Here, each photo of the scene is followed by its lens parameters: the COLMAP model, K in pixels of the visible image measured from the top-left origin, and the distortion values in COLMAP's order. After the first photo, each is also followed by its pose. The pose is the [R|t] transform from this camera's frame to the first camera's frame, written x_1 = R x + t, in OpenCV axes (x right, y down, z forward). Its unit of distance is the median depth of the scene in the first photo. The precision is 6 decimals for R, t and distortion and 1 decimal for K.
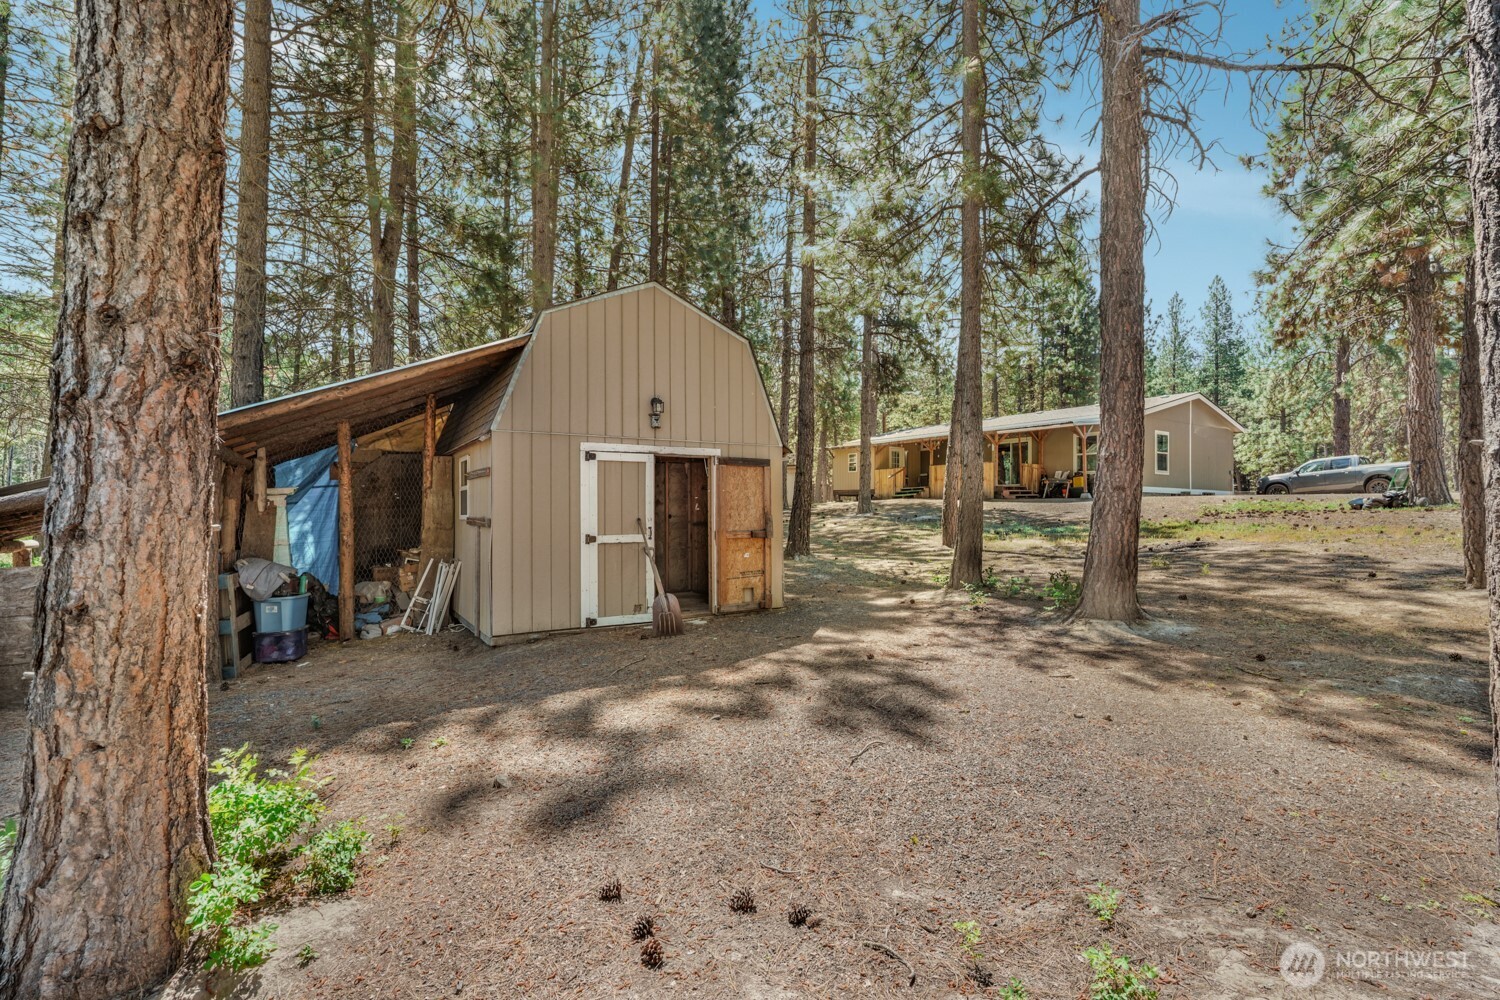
lens RADIAL K [[678.4, 0, 750.0], [0, 678.4, 500.0], [0, 0, 1]] dist [0.000364, 0.000013]
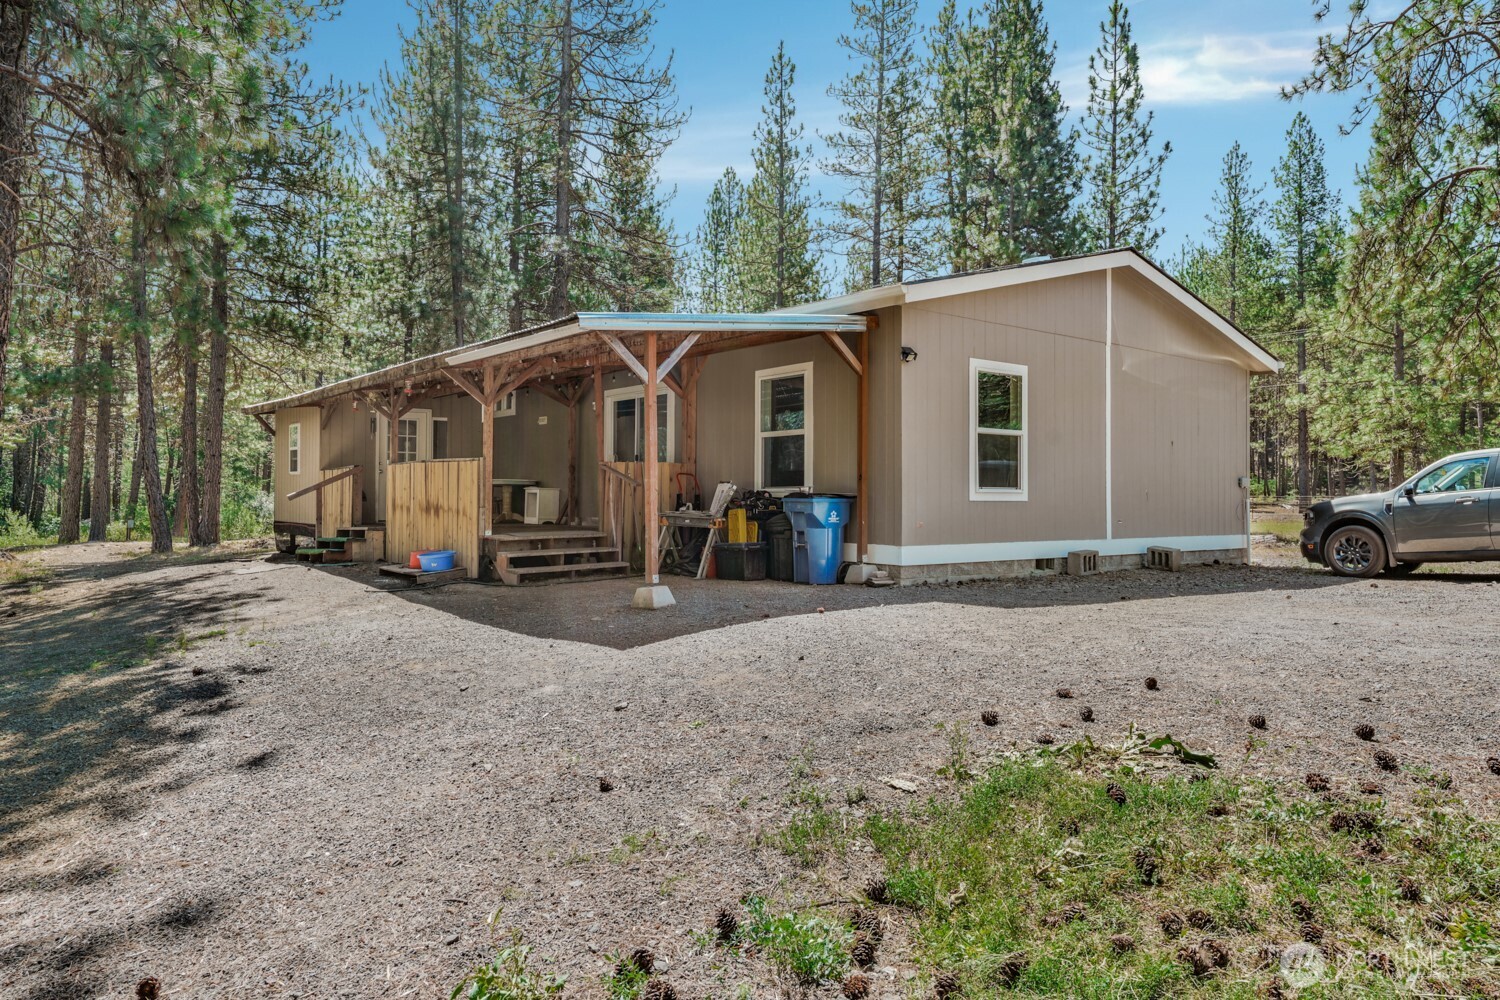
lens RADIAL K [[1044.1, 0, 750.0], [0, 1044.1, 500.0], [0, 0, 1]] dist [-0.003825, -0.002038]
pose [[0.995236, -0.008033, 0.097166, 0.247241], [0.007081, 0.999924, 0.010140, -0.024309], [-0.097240, -0.009403, 0.995217, 0.298043]]
